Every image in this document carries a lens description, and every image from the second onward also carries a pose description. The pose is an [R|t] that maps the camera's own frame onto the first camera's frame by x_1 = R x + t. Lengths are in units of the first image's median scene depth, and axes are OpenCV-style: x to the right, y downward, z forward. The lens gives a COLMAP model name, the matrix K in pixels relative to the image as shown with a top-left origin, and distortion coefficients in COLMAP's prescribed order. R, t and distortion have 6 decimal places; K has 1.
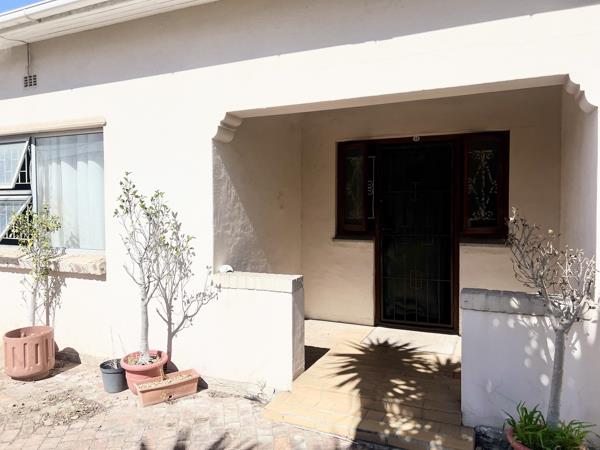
lens RADIAL K [[446.6, 0, 300.7], [0, 446.6, 225.7], [0, 0, 1]] dist [0.027068, -0.019541]
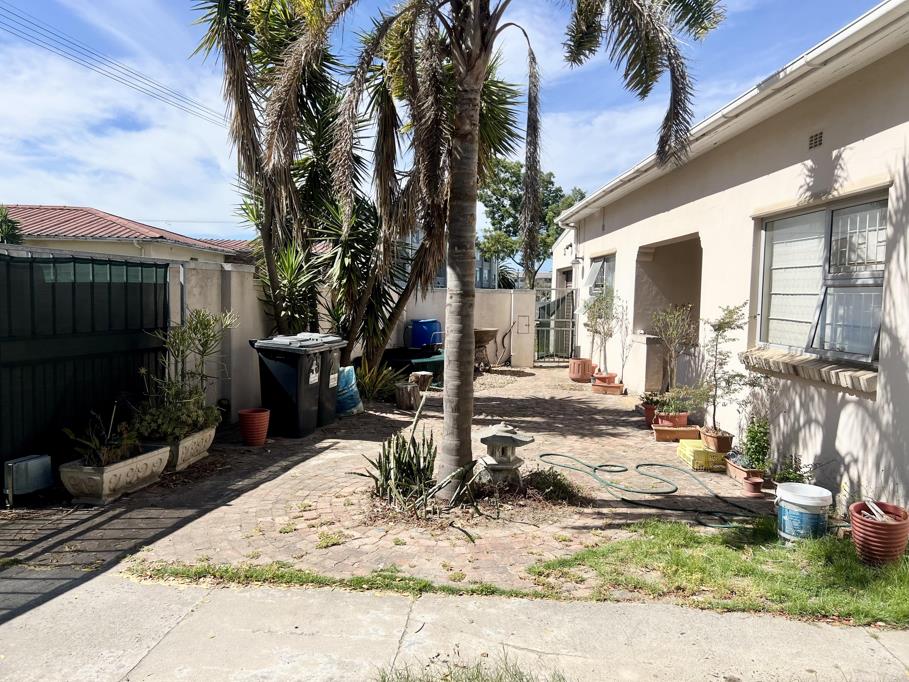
lens RADIAL K [[676.6, 0, 454.3], [0, 676.6, 341.6], [0, 0, 1]] dist [0.027068, -0.019541]
pose [[0.442977, 0.070162, -0.893783, 1.795973], [-0.049599, 0.997324, 0.053707, 0.022994], [0.895160, 0.020540, 0.445272, -0.825422]]
